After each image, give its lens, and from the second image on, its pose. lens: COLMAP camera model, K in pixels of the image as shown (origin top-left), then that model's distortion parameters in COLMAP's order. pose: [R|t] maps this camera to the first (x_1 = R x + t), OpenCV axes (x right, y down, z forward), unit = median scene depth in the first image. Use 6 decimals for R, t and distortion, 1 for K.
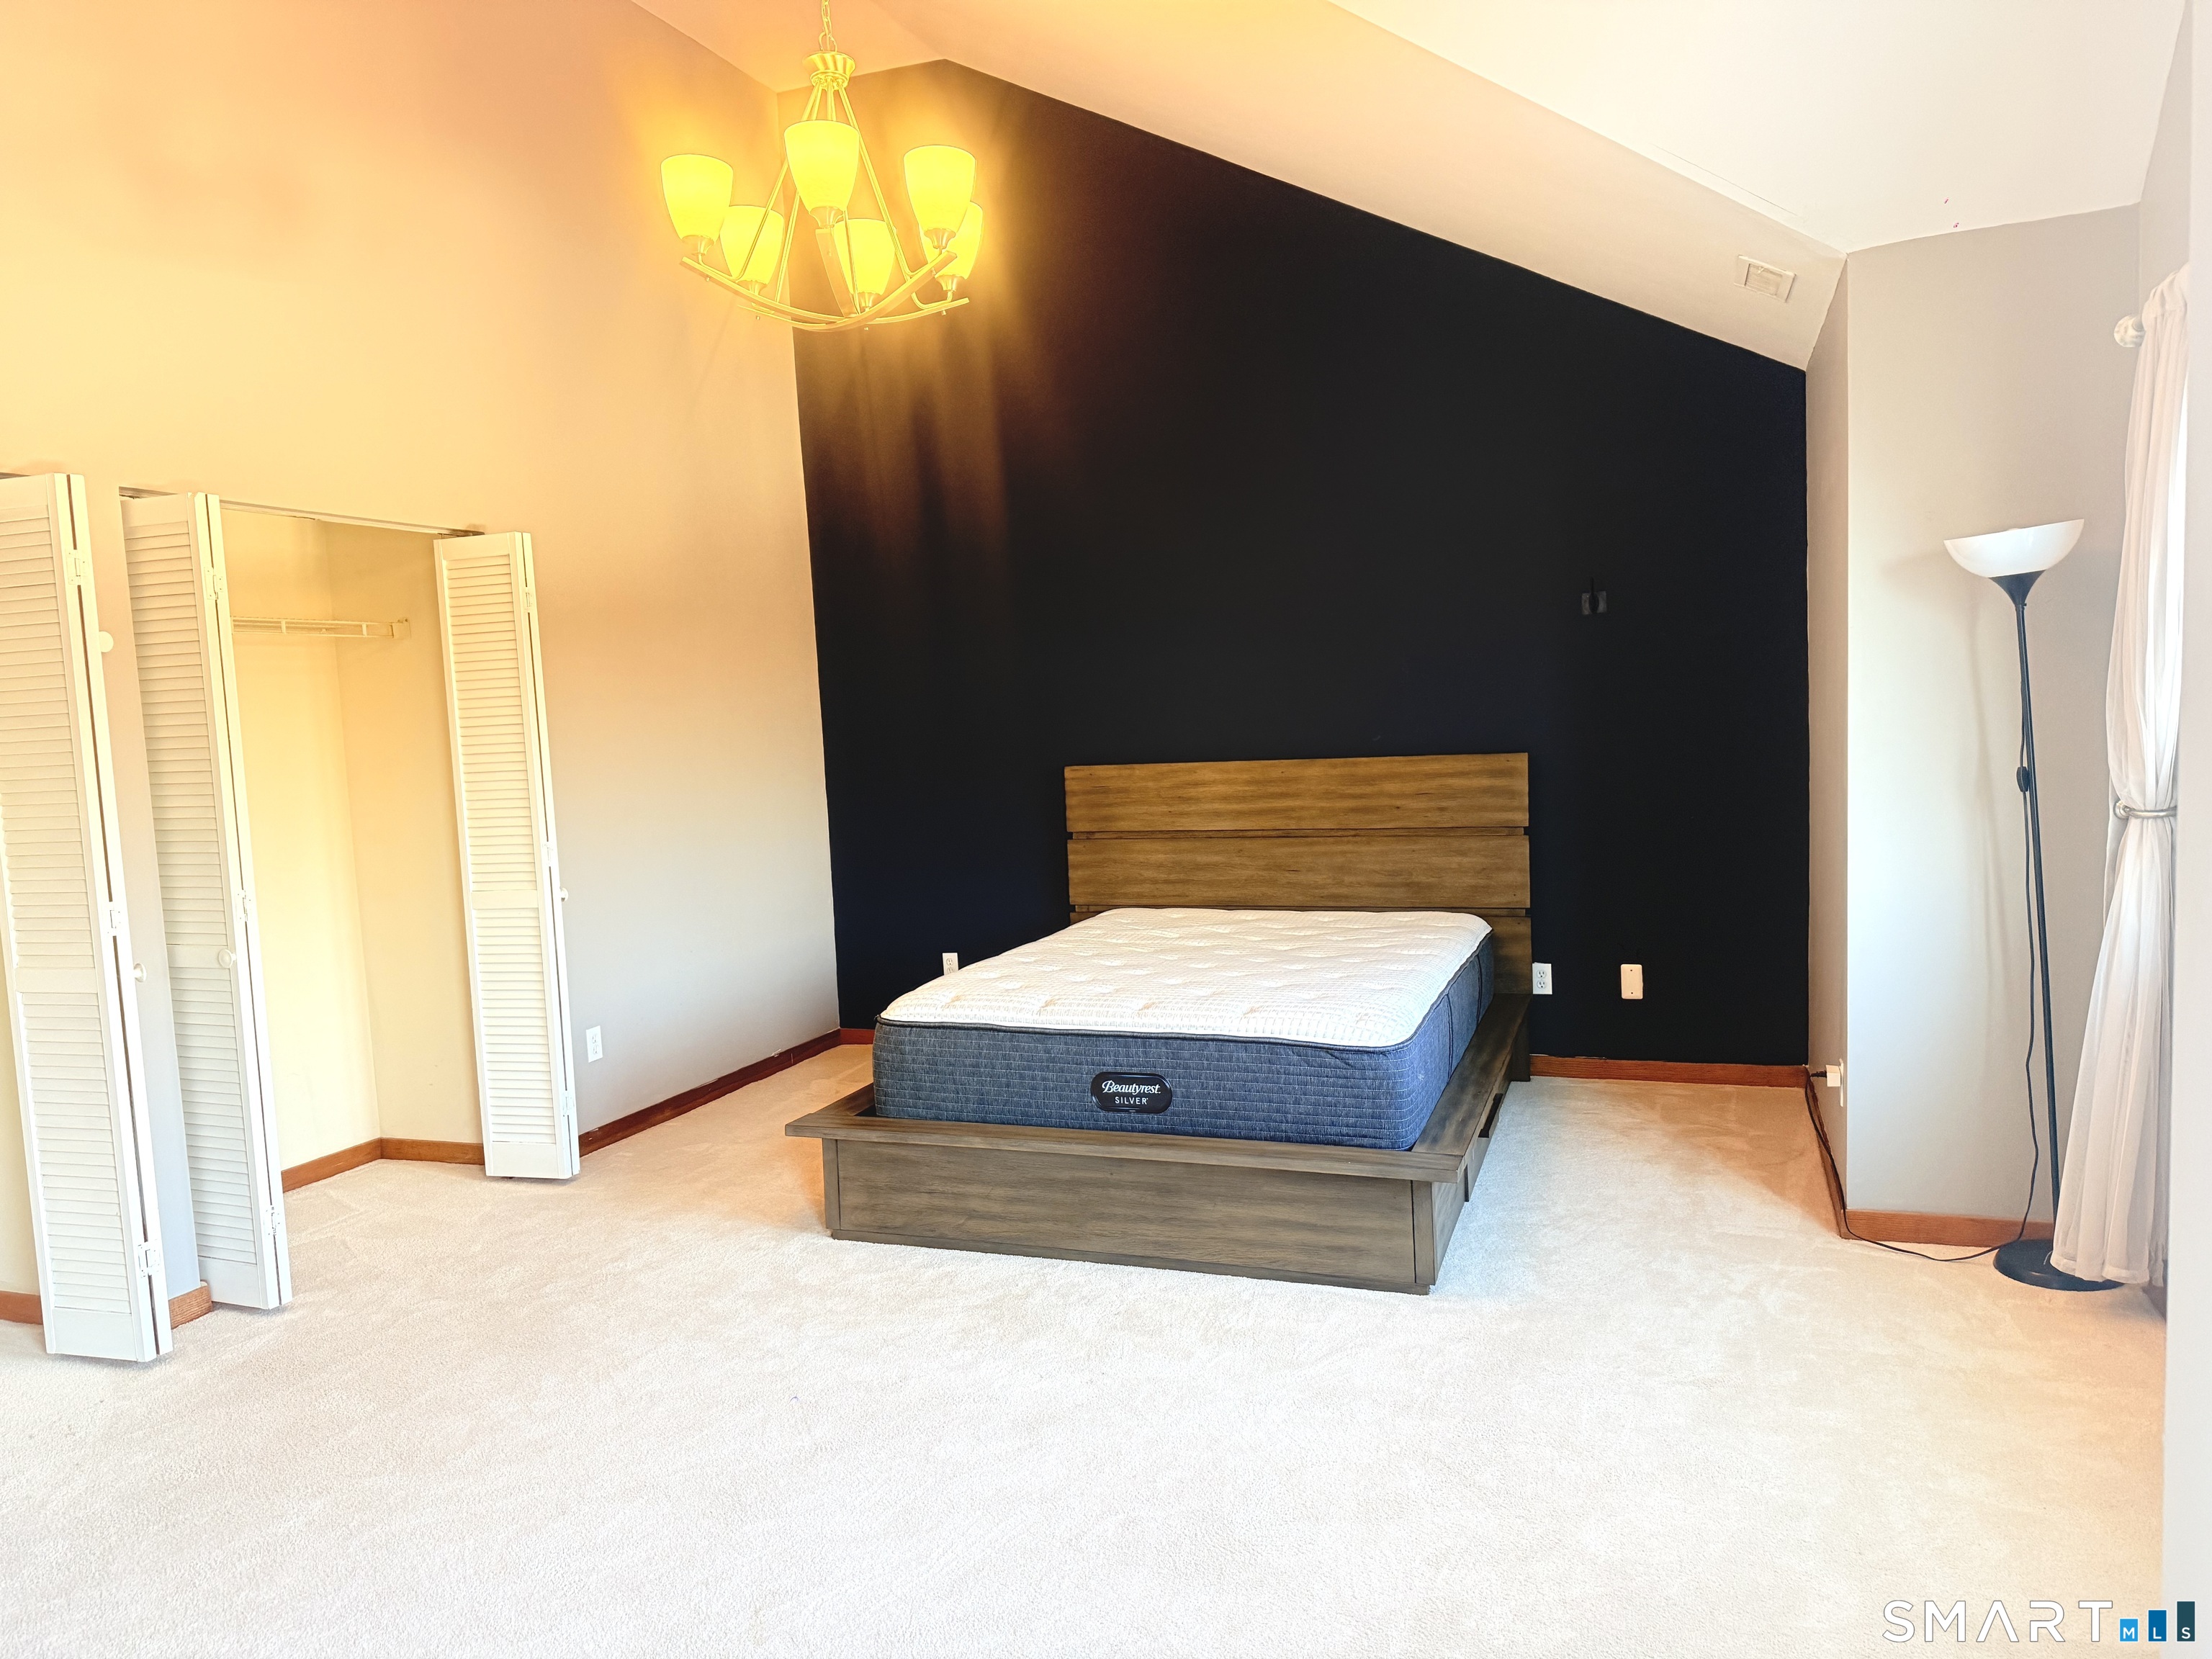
lens RADIAL K [[1555.8, 0, 1117.6], [0, 1555.8, 833.1], [0, 0, 1]] dist [0.143203, -0.237866]
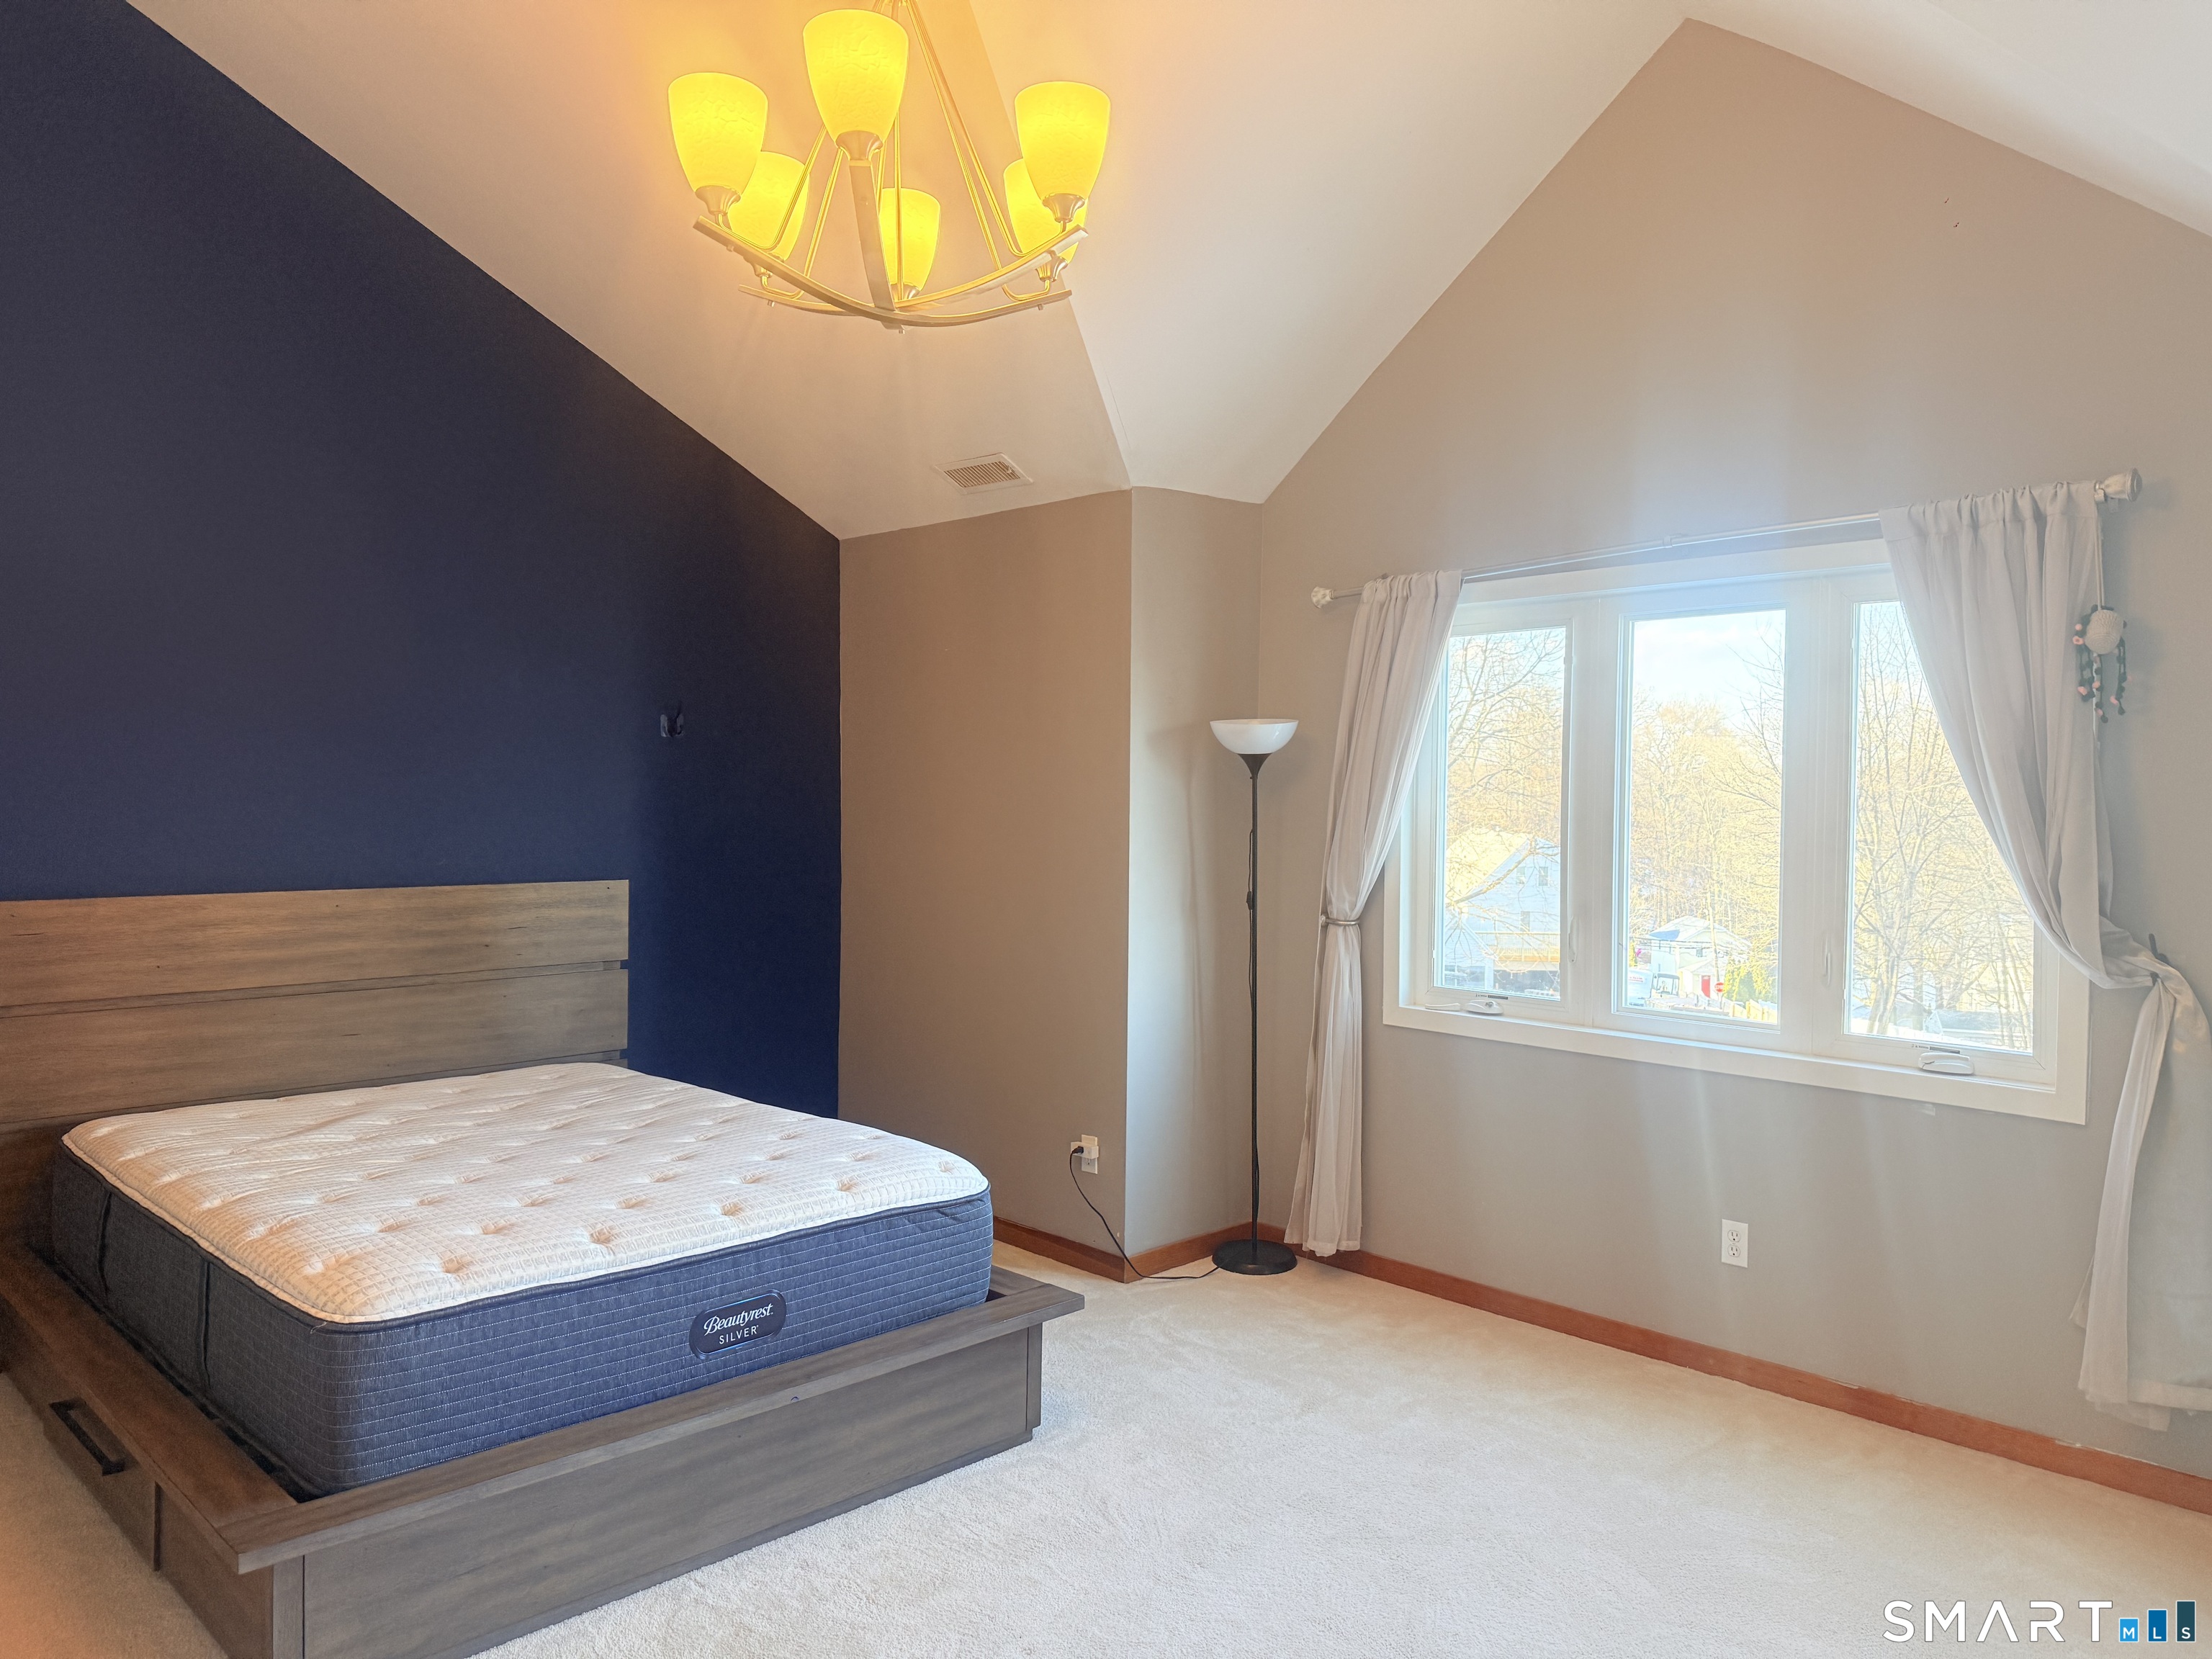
lens RADIAL K [[1555.8, 0, 1117.6], [0, 1555.8, 833.1], [0, 0, 1]] dist [0.143203, -0.237866]
pose [[0.415180, 0.020250, 0.909514, -0.459773], [0.043238, 0.998183, -0.041962, -0.026851], [-0.908711, 0.056747, 0.413550, 0.352545]]
